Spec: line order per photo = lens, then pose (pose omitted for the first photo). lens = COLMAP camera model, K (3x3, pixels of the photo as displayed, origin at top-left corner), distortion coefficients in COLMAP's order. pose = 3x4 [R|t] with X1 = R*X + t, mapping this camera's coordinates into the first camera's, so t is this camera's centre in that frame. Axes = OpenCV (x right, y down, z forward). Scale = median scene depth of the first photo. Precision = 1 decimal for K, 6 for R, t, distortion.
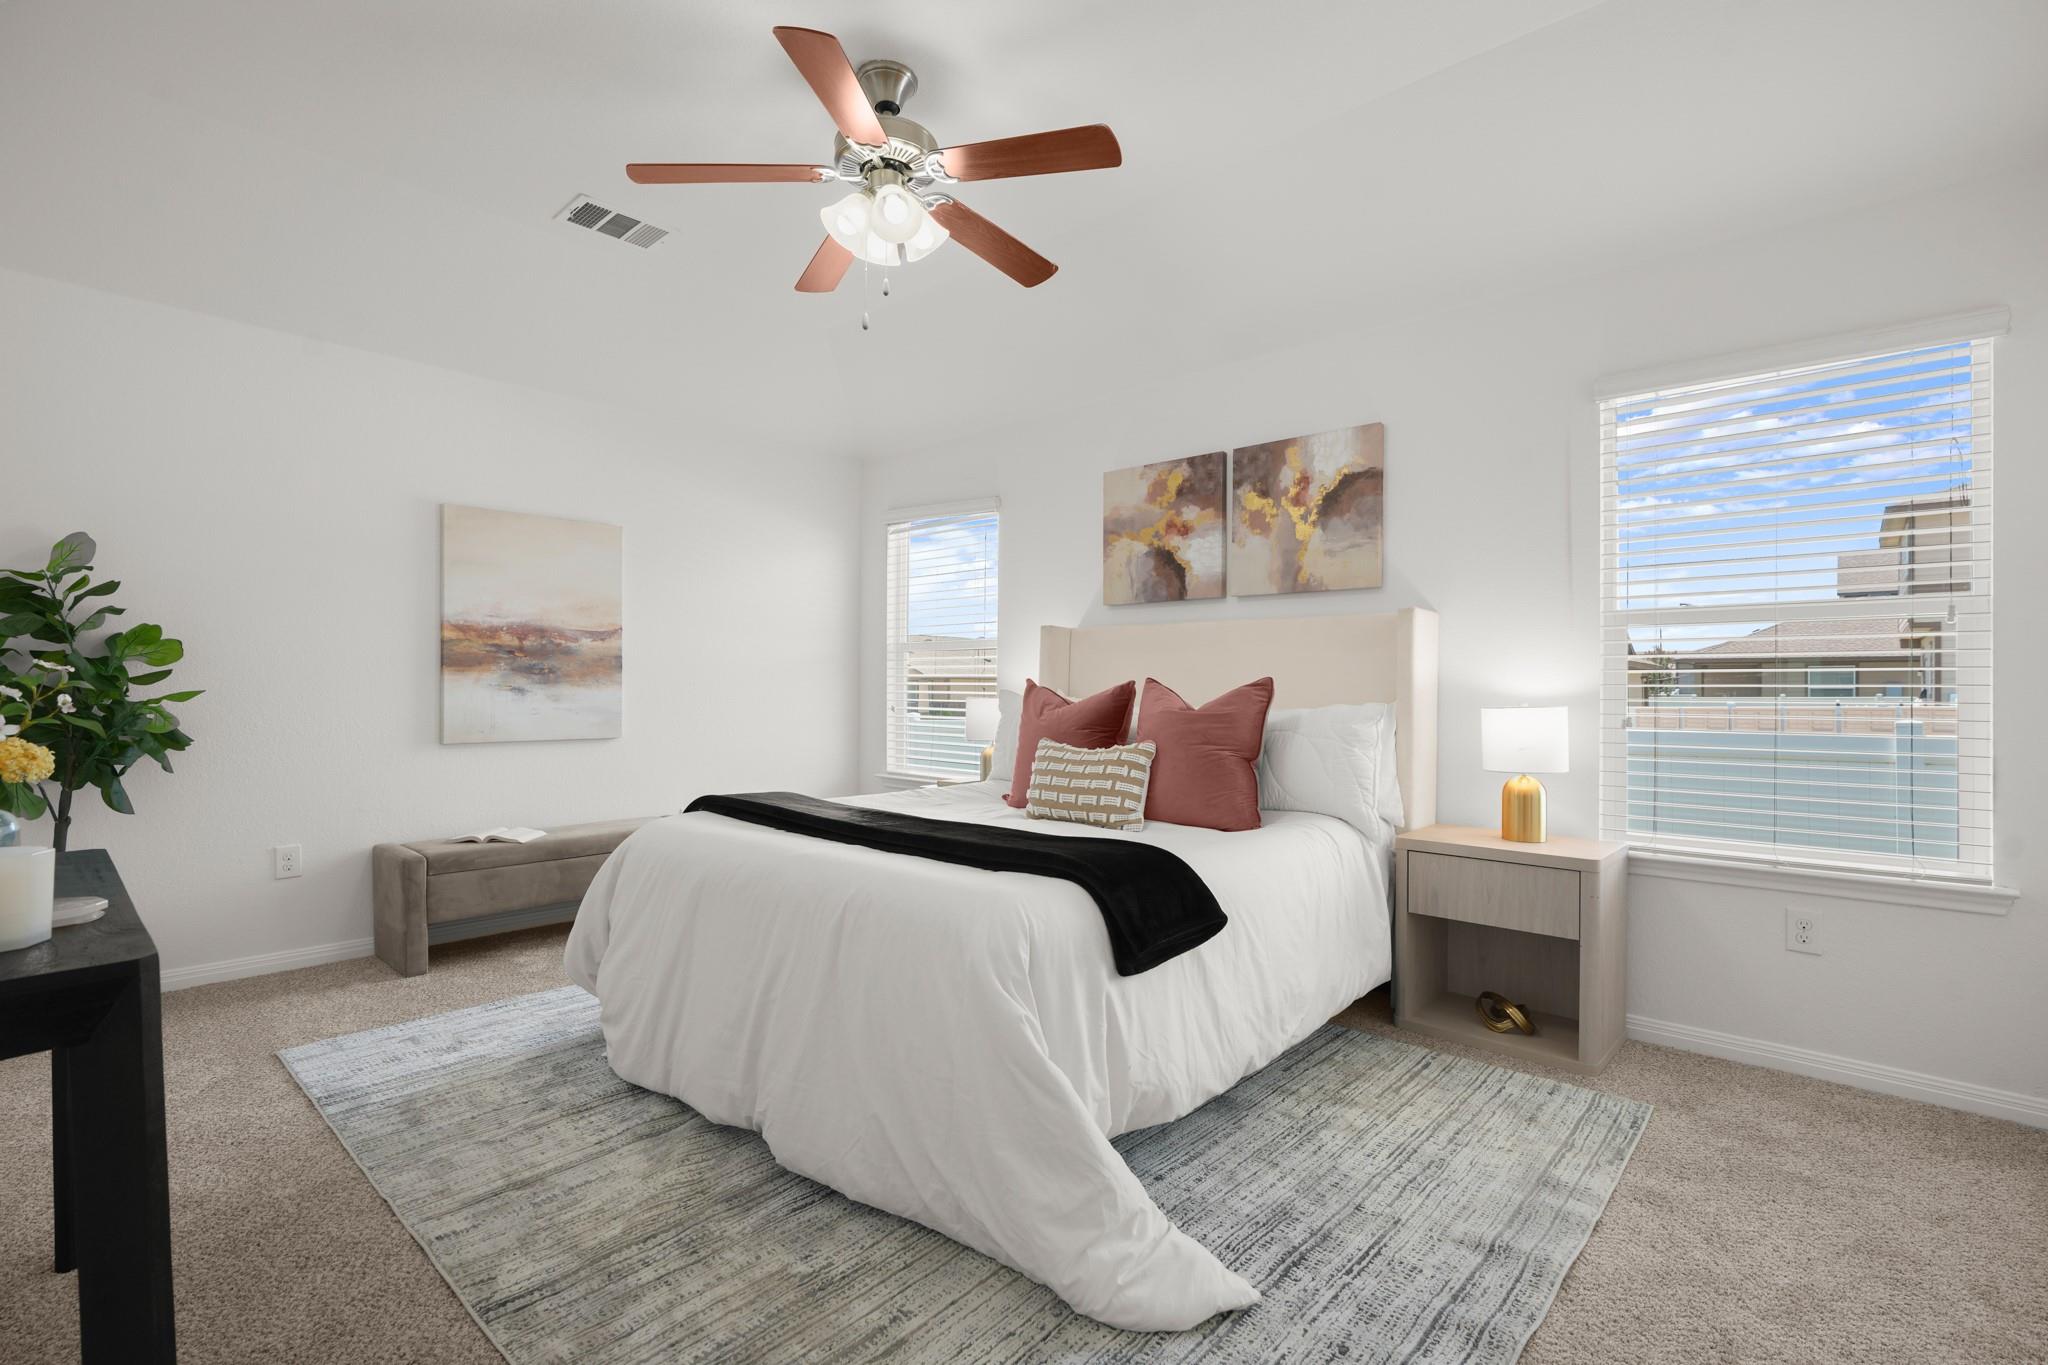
lens RADIAL K [[936.3, 0, 1017.0], [0, 936.3, 689.2], [0, 0, 1]] dist [-0.008989, 0.001539]
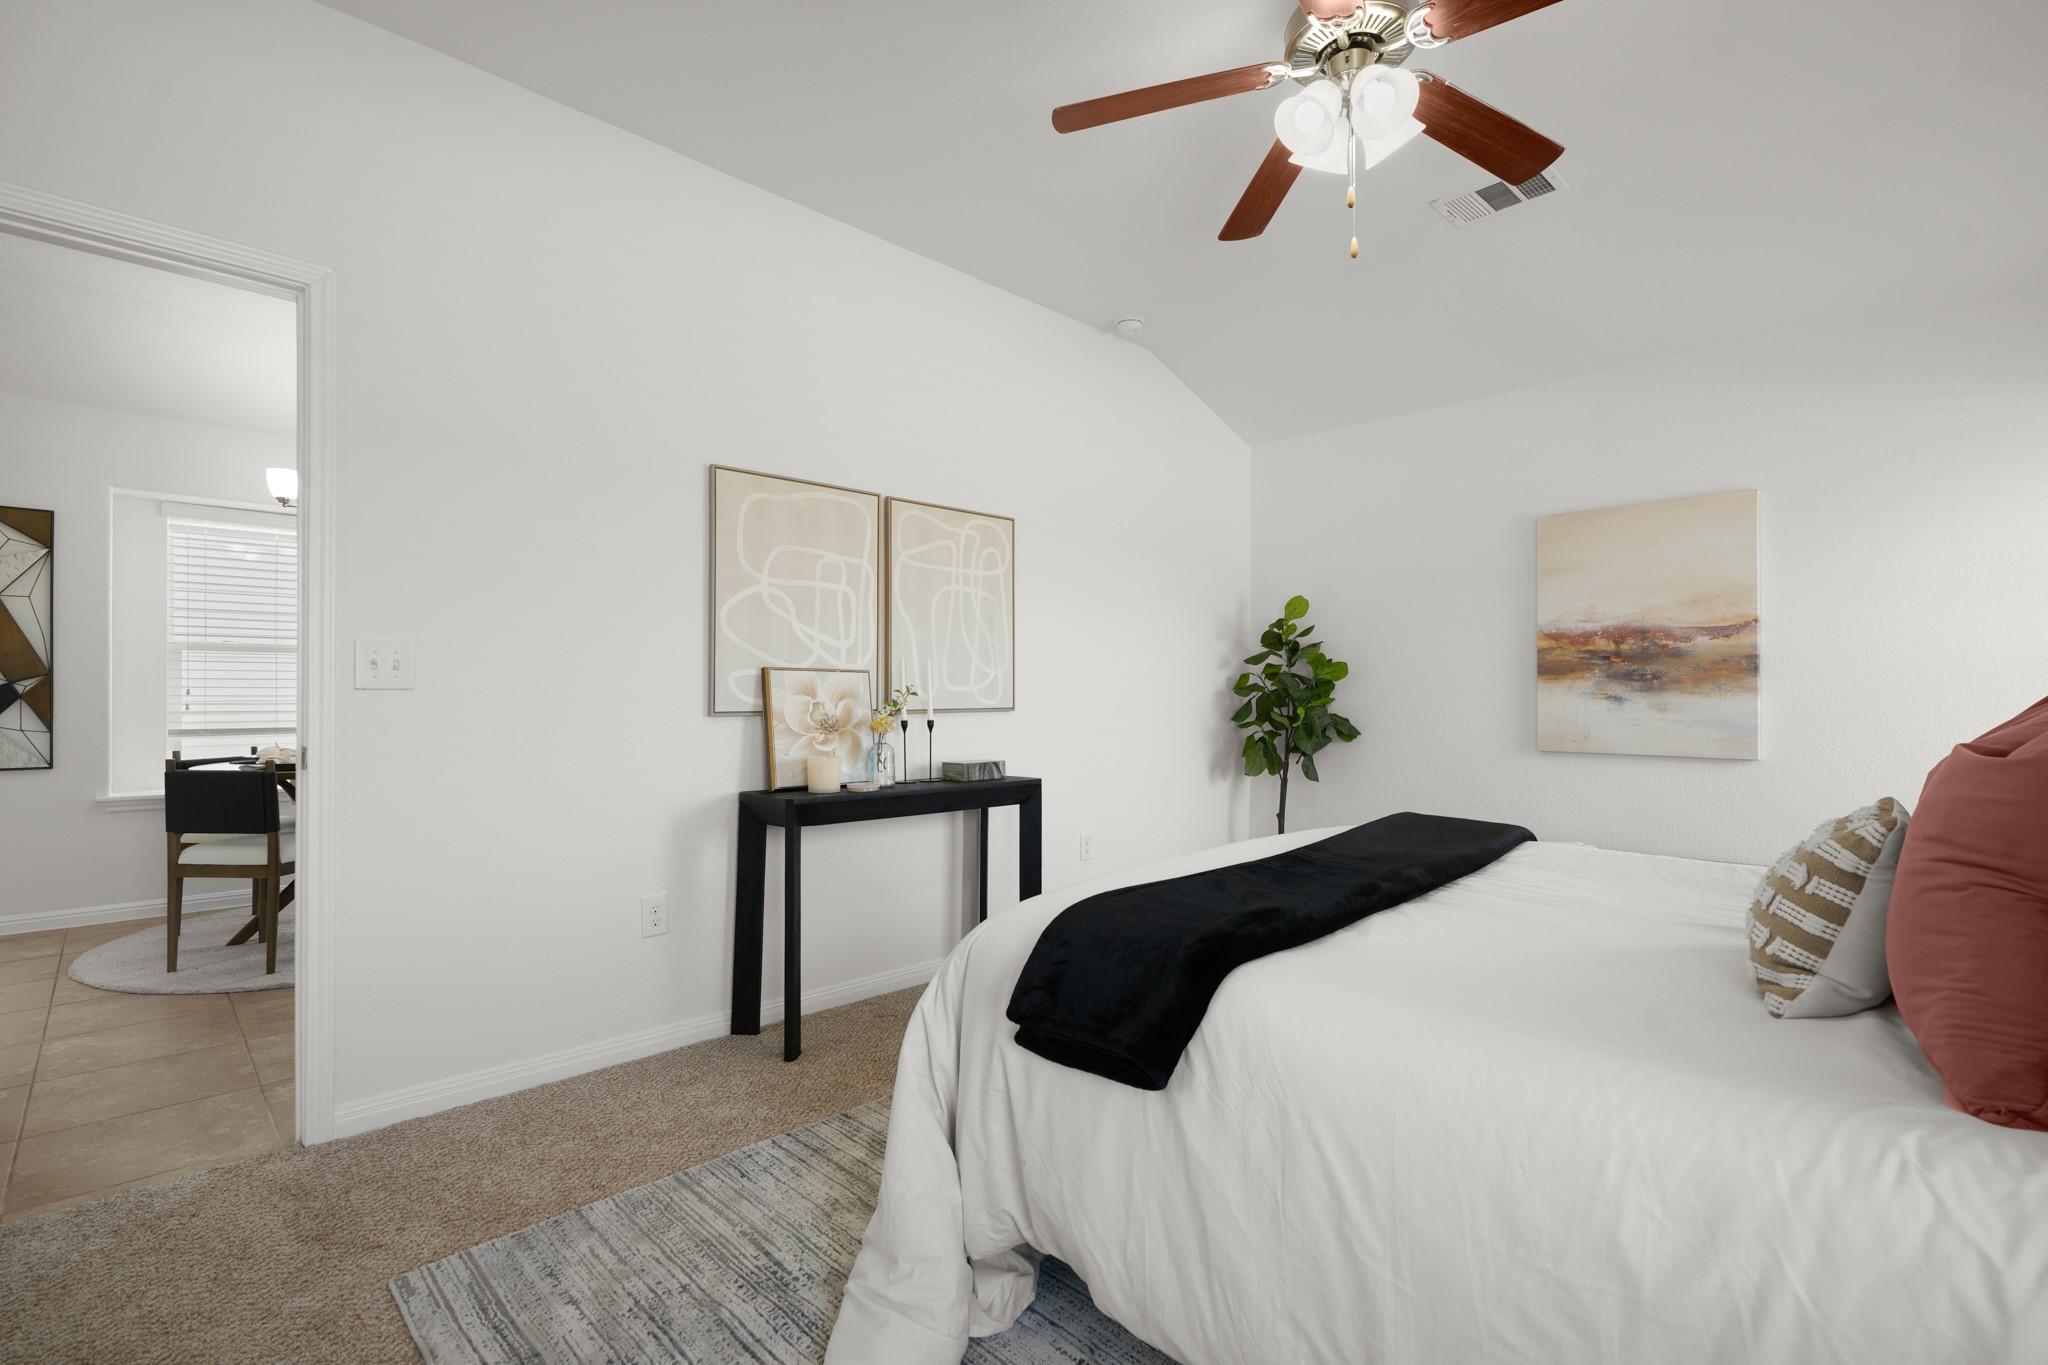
lens RADIAL K [[936.3, 0, 1015.4], [0, 936.3, 699.6], [0, 0, 1]] dist [-0.008989, 0.001539]
pose [[-0.084143, 0.004807, -0.996442, 0.428951], [0.001219, 0.999988, 0.004722, -0.003034], [0.996453, -0.000817, -0.084148, 0.482555]]
